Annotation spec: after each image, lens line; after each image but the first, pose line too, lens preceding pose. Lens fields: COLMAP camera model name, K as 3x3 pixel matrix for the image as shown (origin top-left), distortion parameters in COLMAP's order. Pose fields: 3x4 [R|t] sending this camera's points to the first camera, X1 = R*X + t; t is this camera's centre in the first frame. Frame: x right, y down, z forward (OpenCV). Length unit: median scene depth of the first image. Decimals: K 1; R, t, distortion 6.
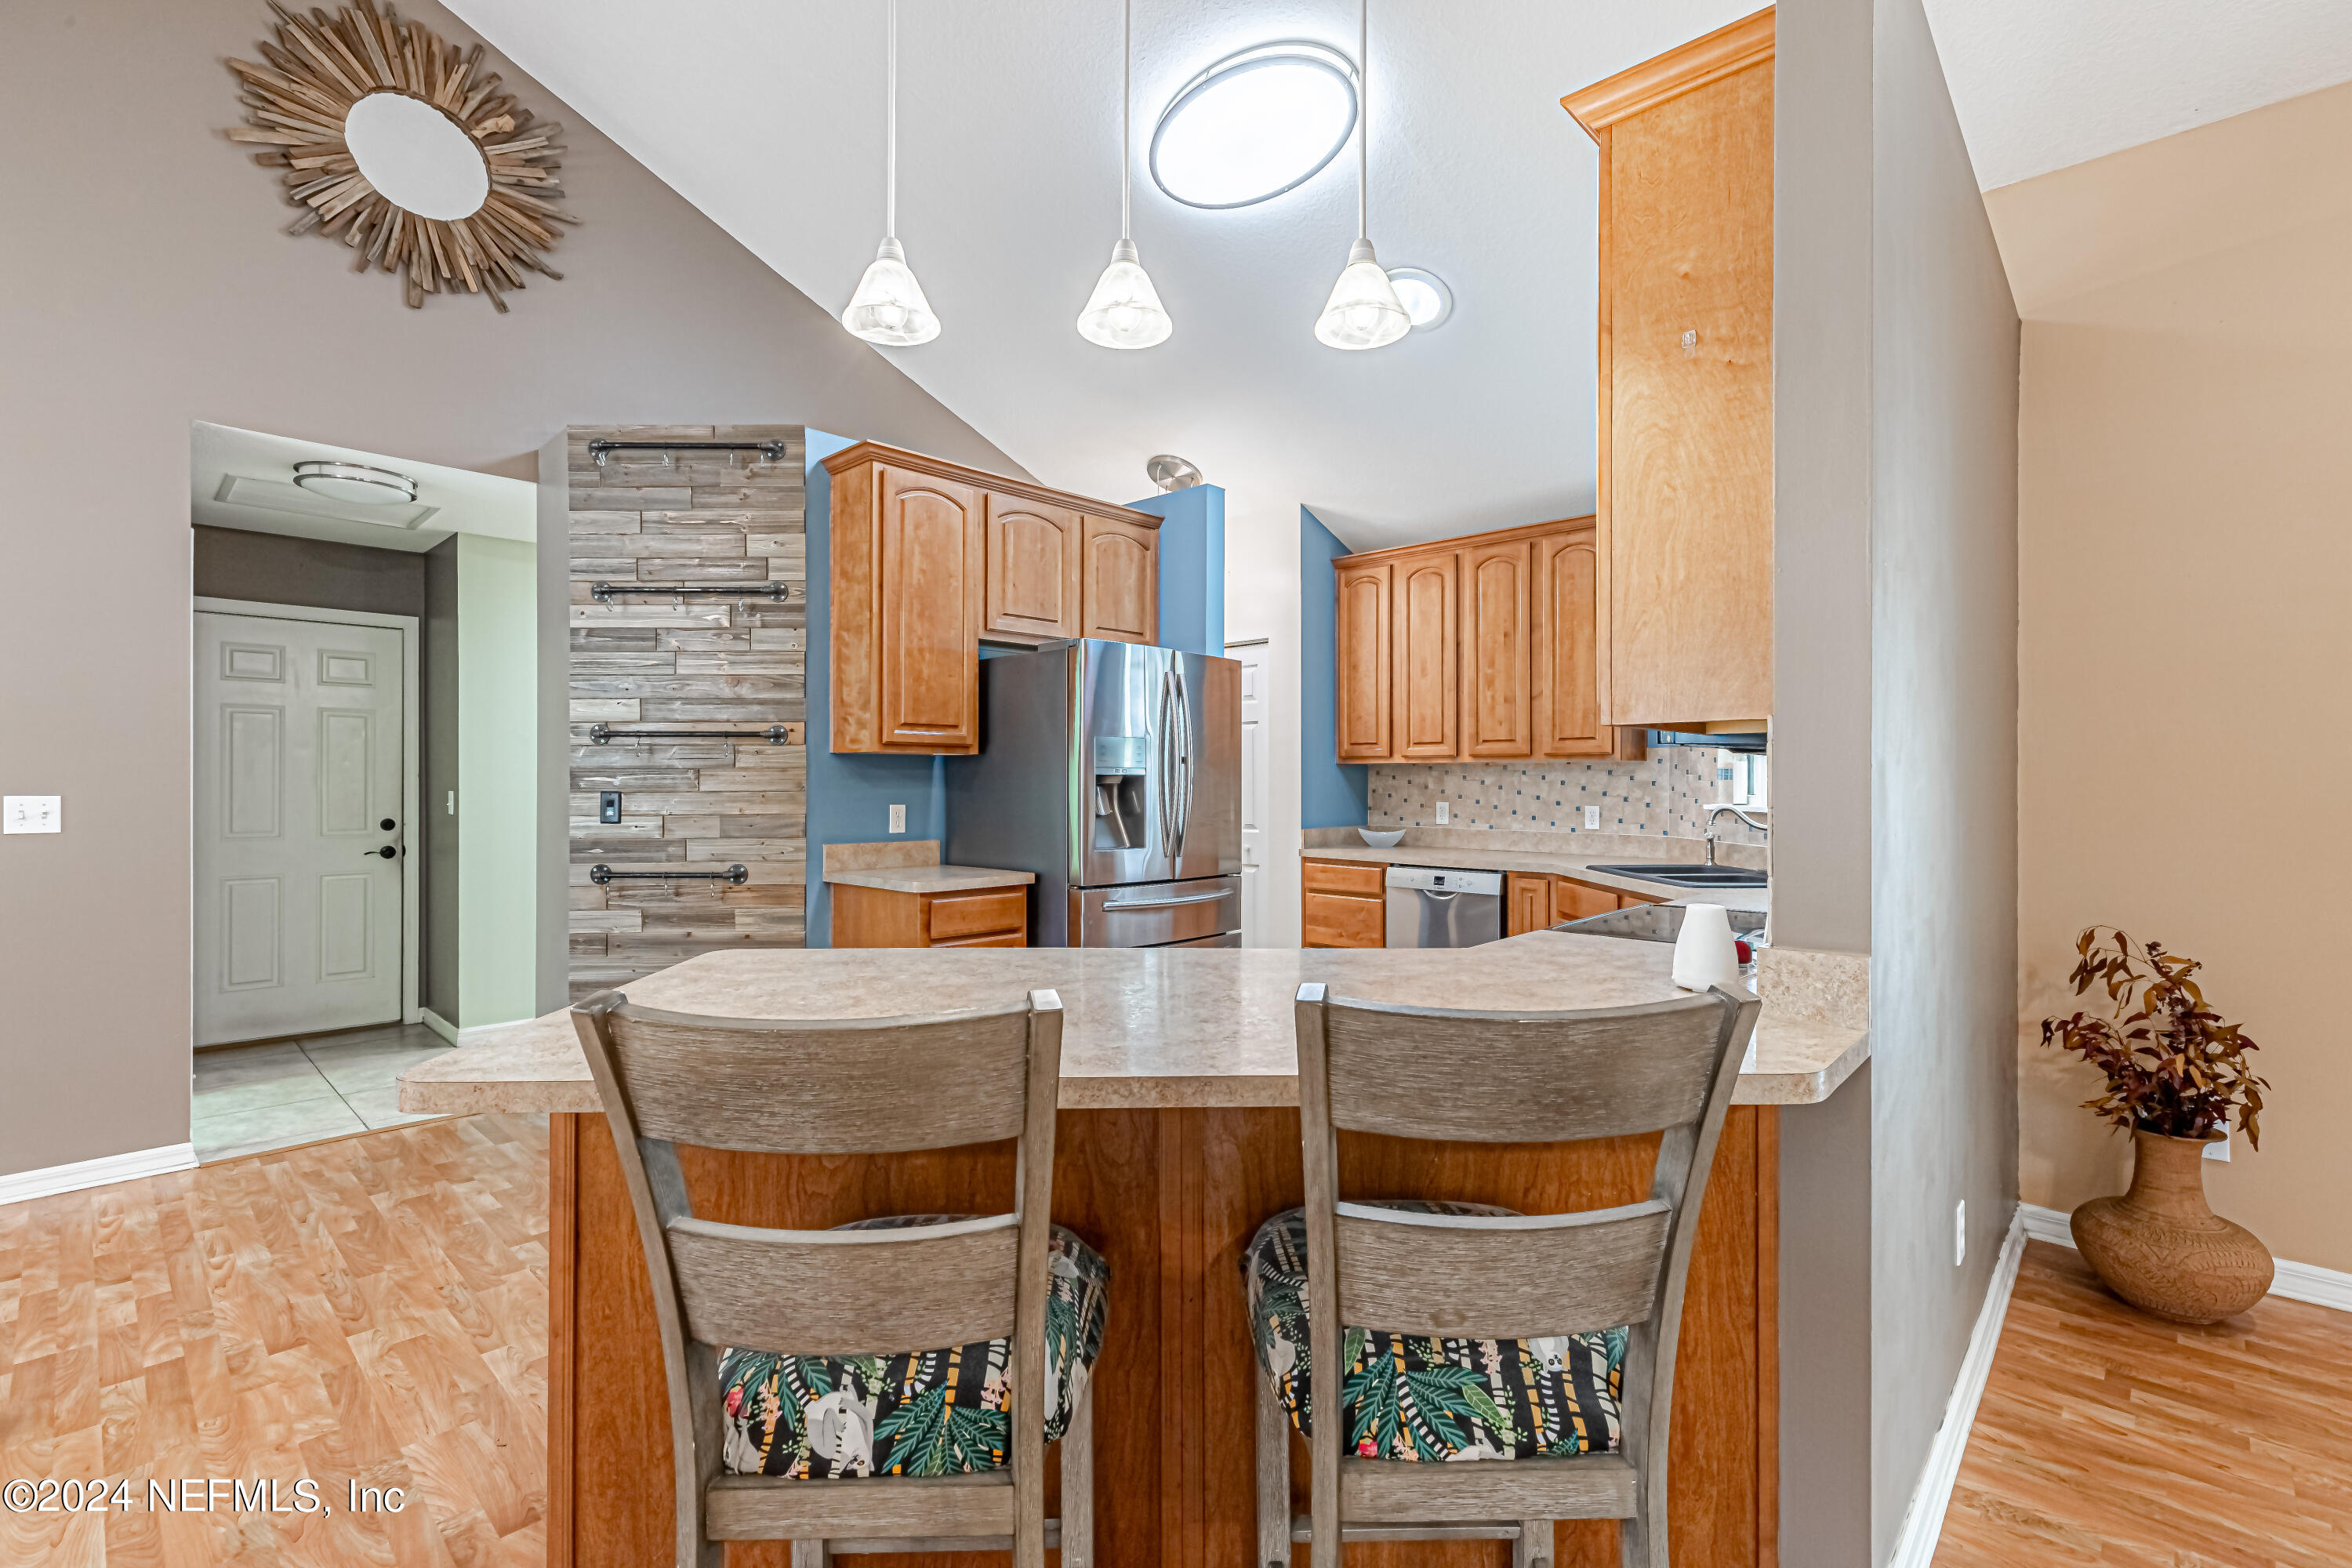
lens RADIAL K [[1055.3, 0, 1180.0], [0, 1055.3, 782.8], [0, 0, 1]] dist [0.010015, -0.000674]
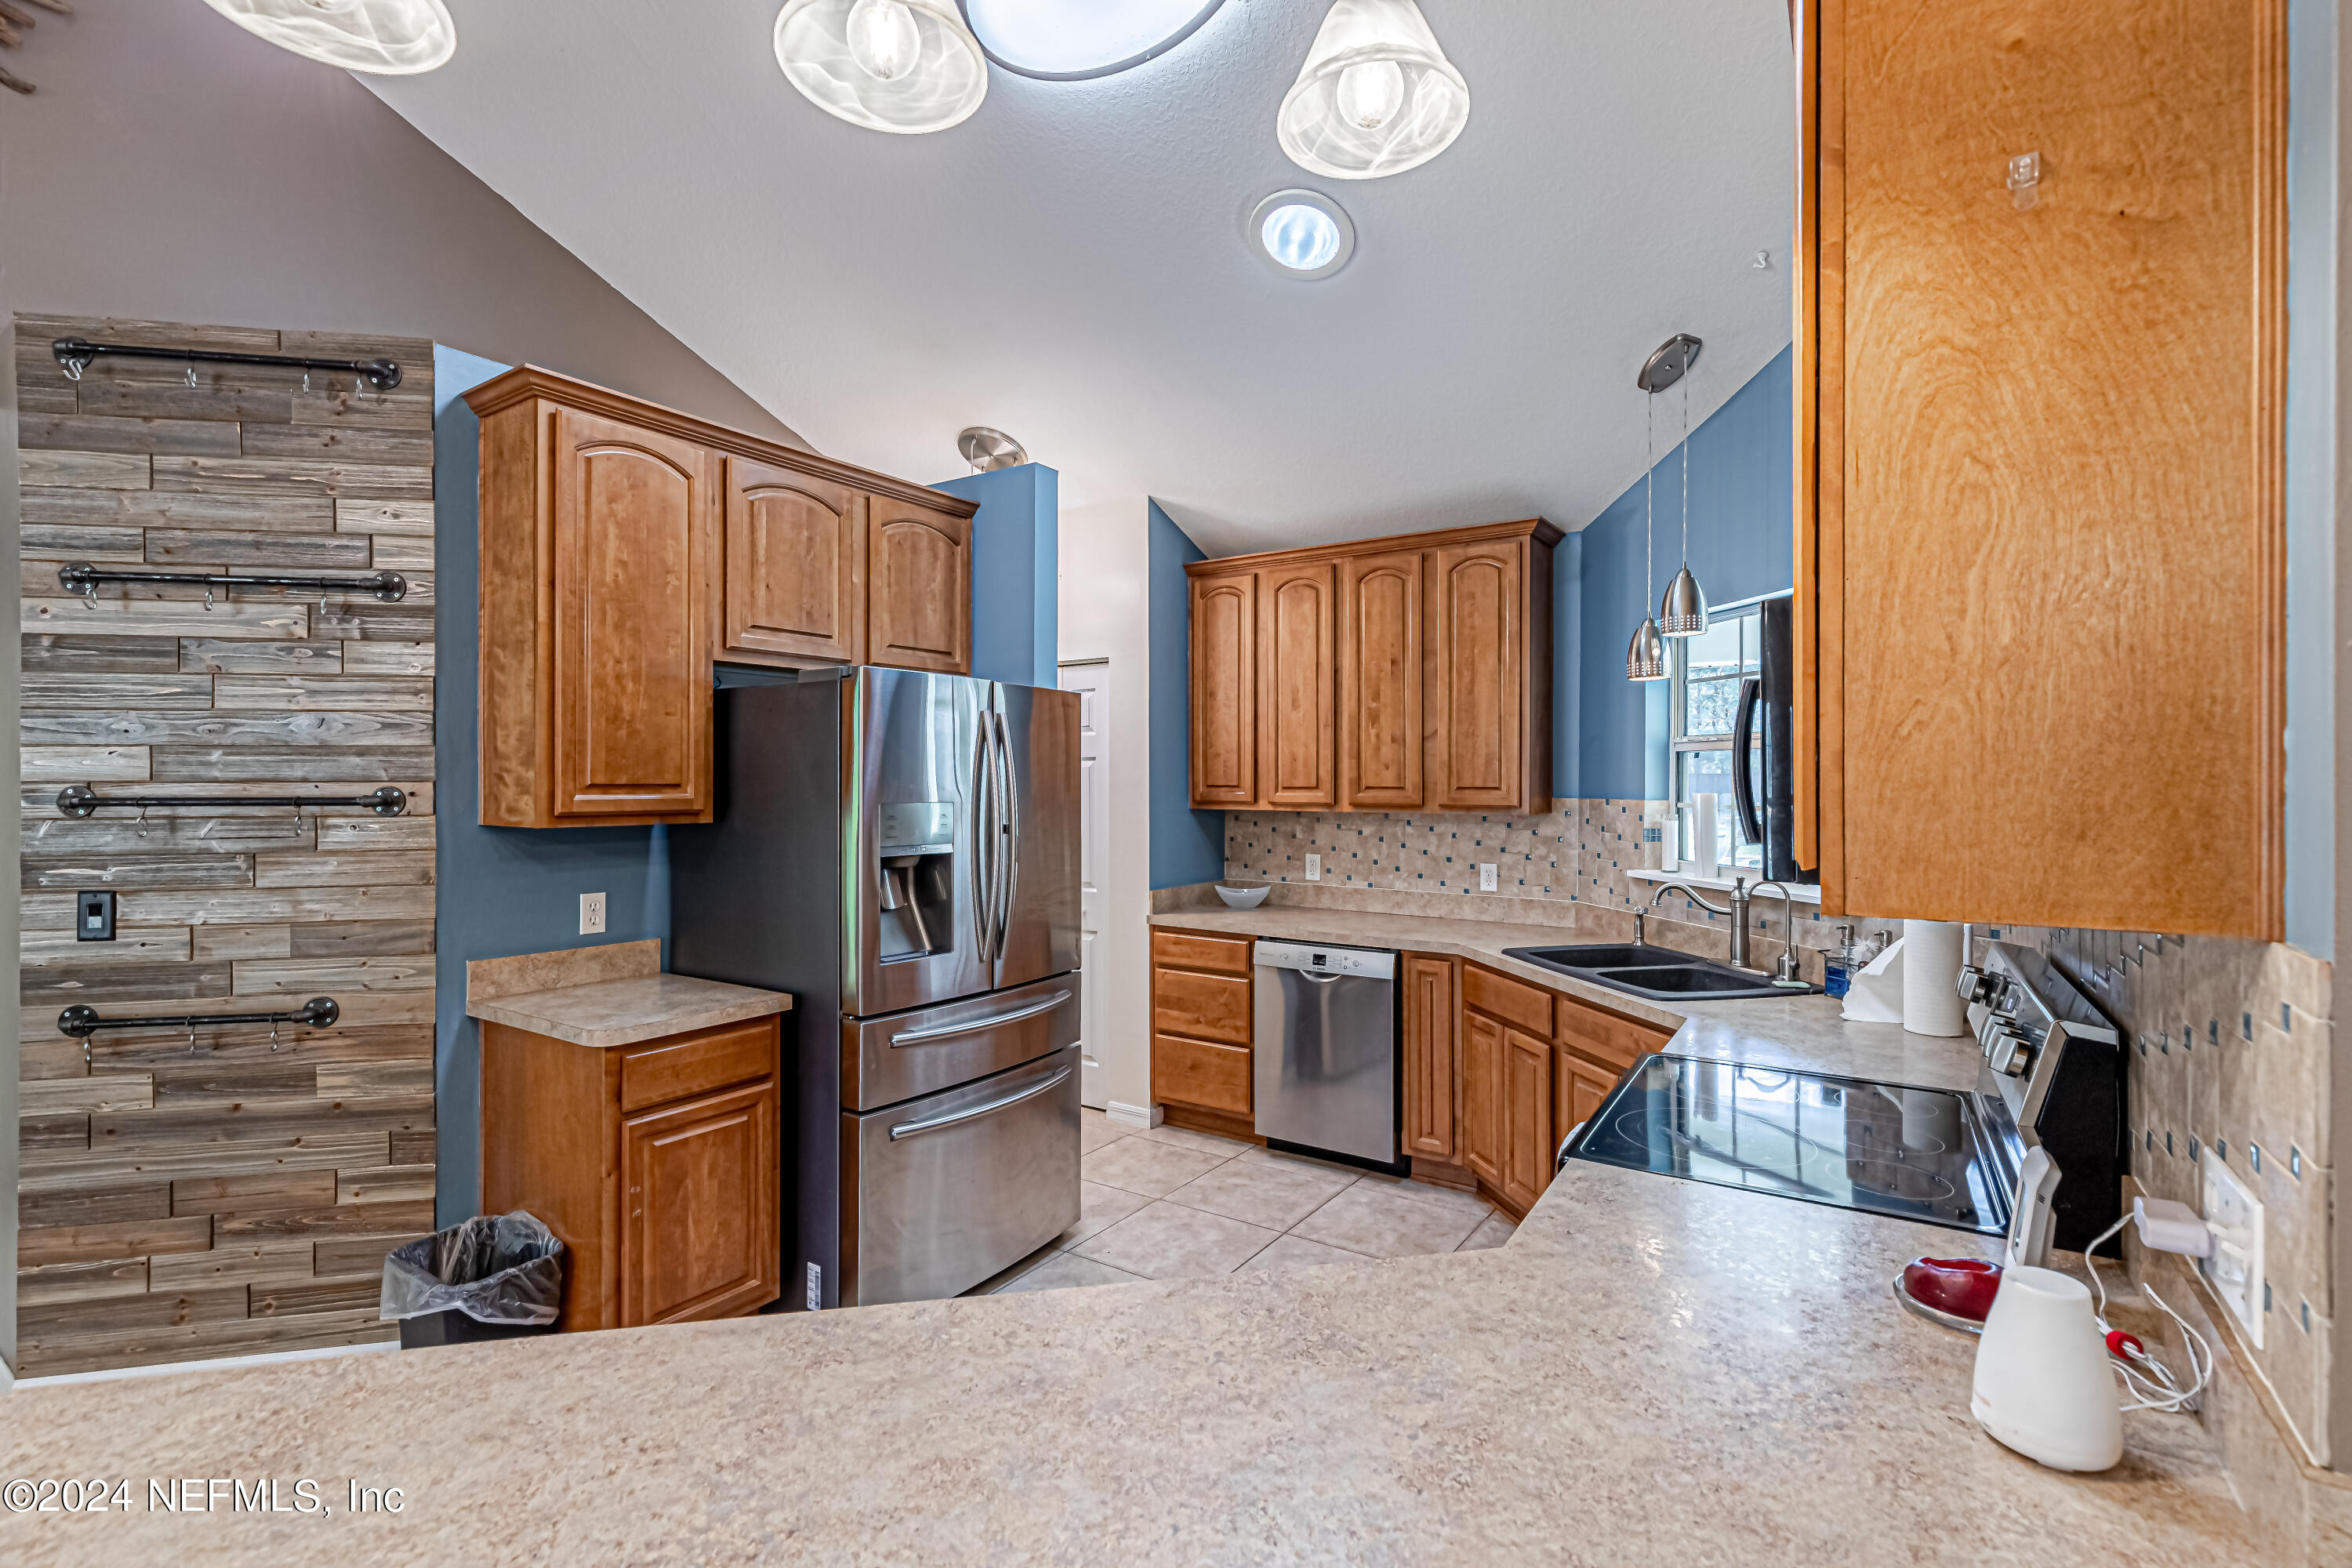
lens RADIAL K [[1057.5, 0, 1181.7], [0, 1057.5, 782.9], [0, 0, 1]] dist [0.009072, -0.001330]
pose [[0.985320, -0.000999, 0.170712, -0.001511], [0.000932, 0.999999, 0.000473, -0.055869], [-0.170712, -0.000307, 0.985321, 0.250069]]
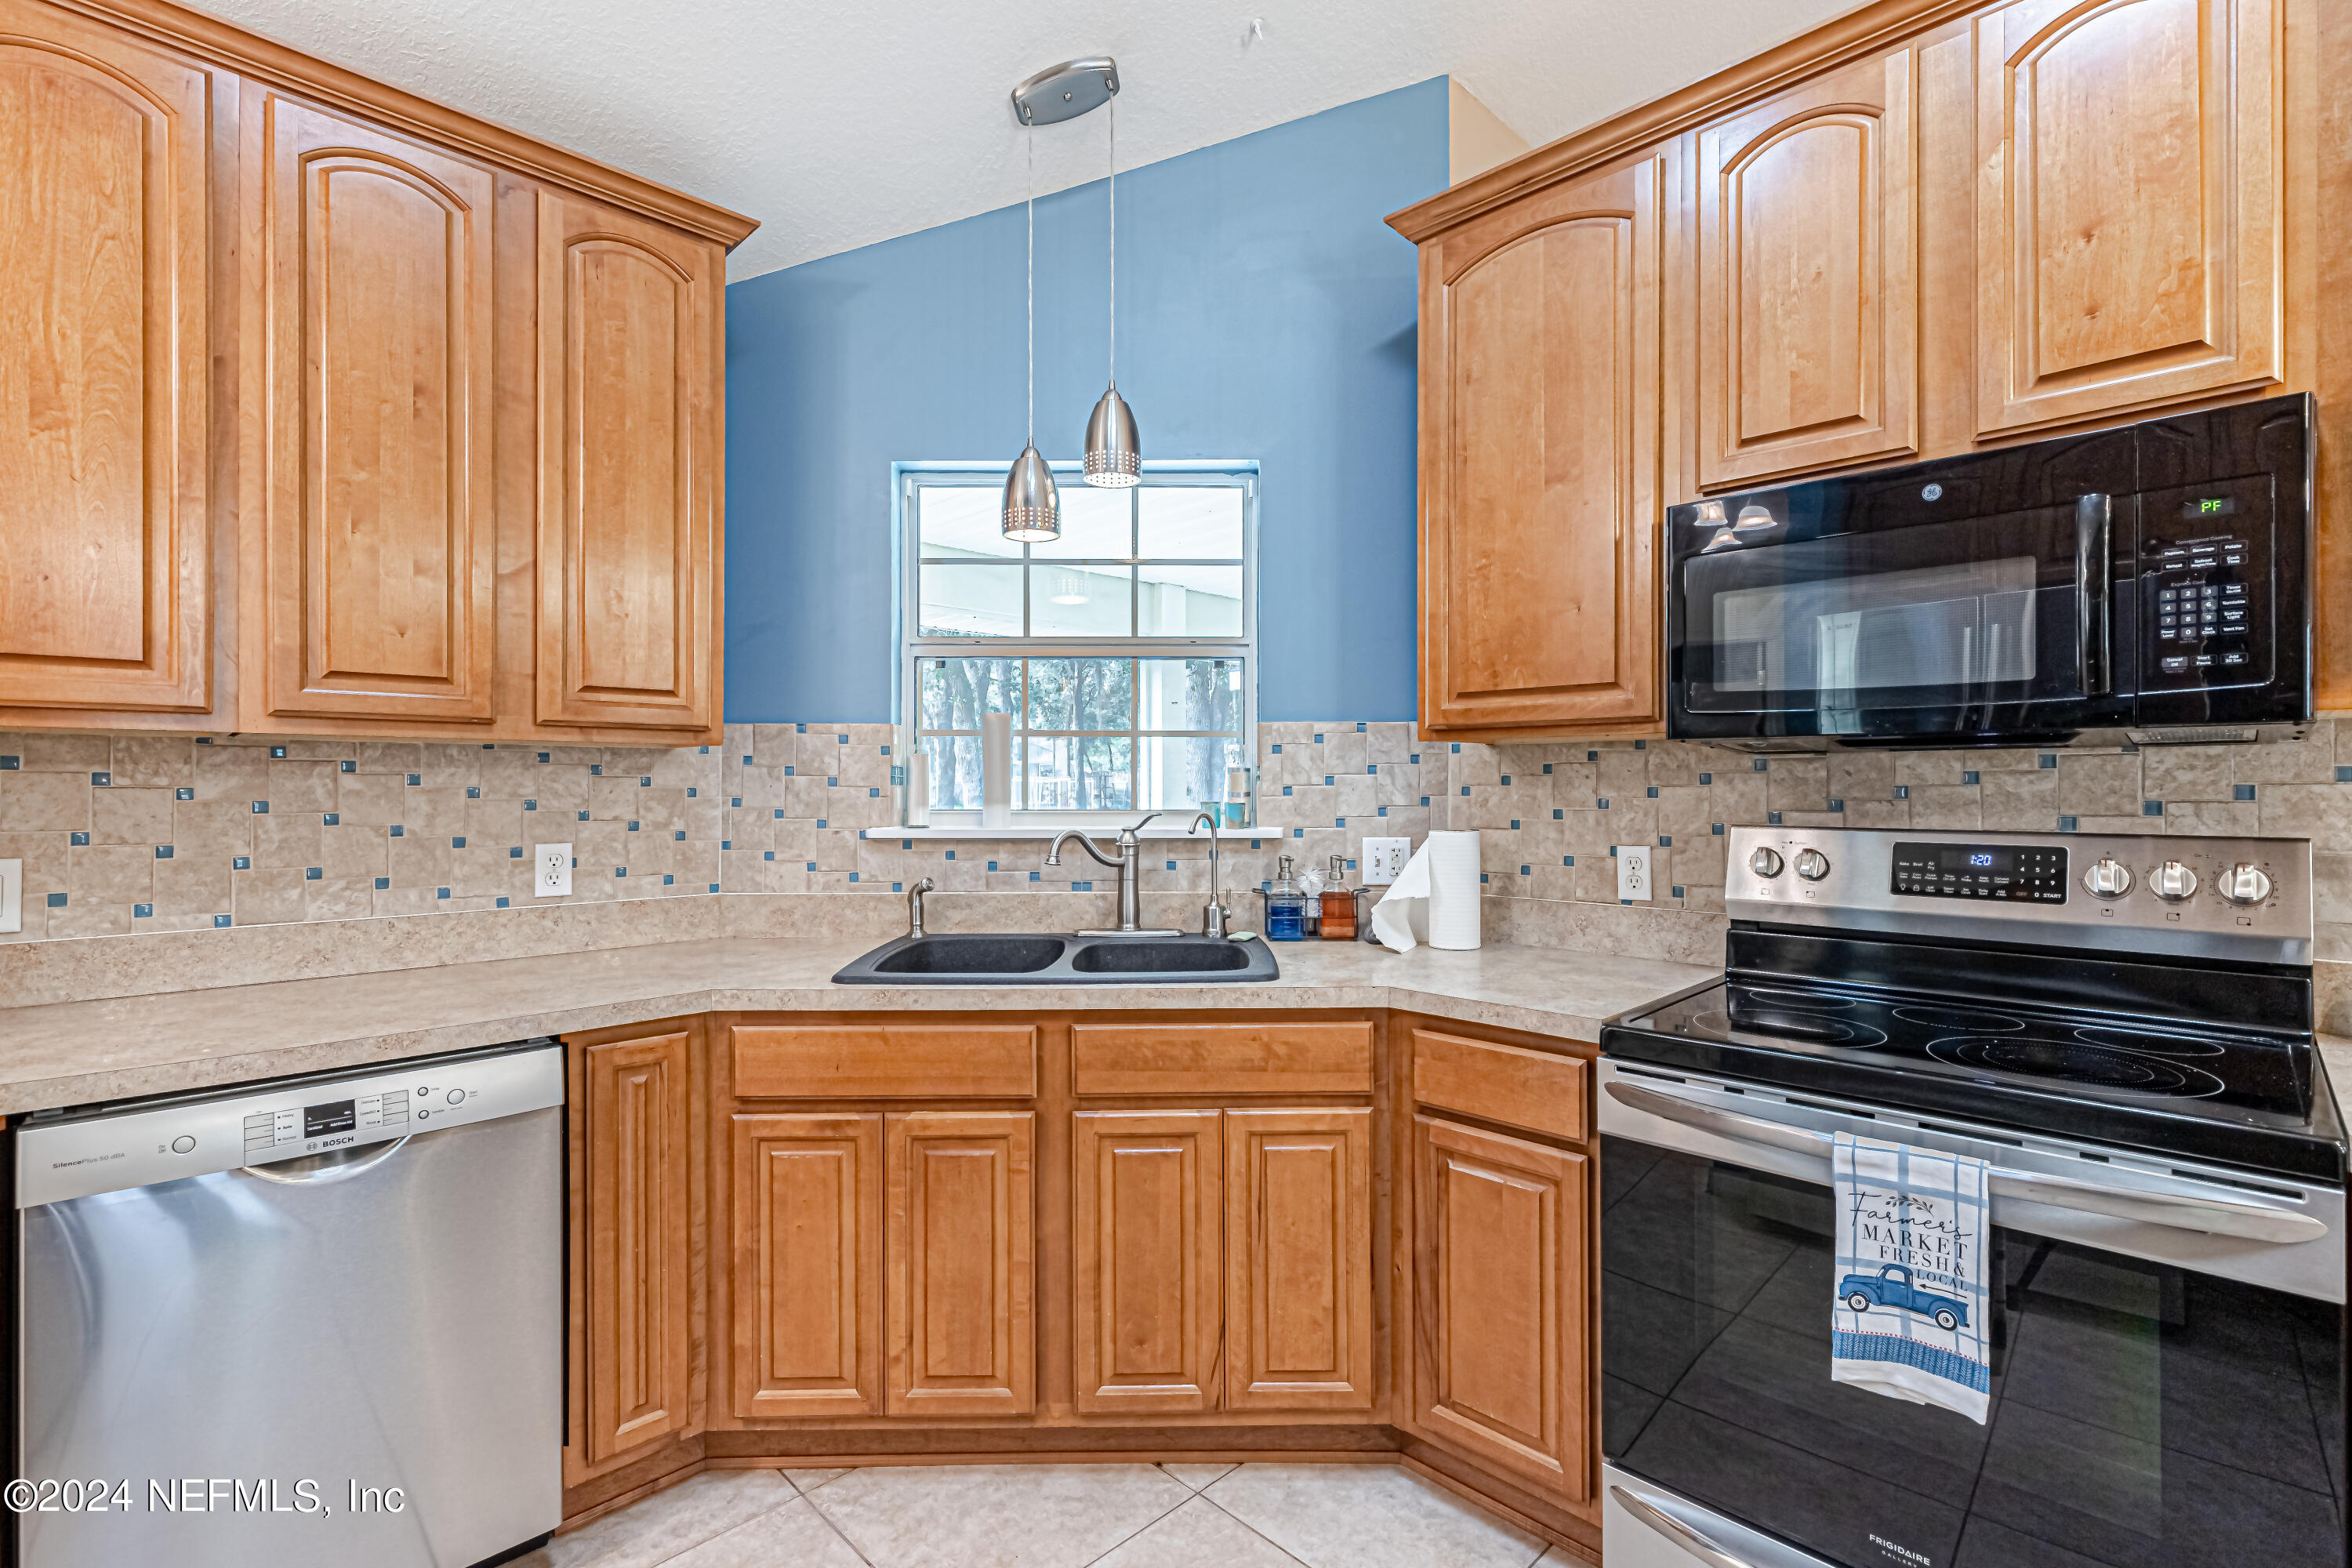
lens RADIAL K [[1057.5, 0, 1181.7], [0, 1057.5, 782.9], [0, 0, 1]] dist [0.009072, -0.001330]
pose [[0.030669, 0.000086, 0.999530, -0.064957], [0.003237, 0.999995, -0.000185, -0.003854], [-0.999524, 0.003242, 0.030669, 0.908582]]
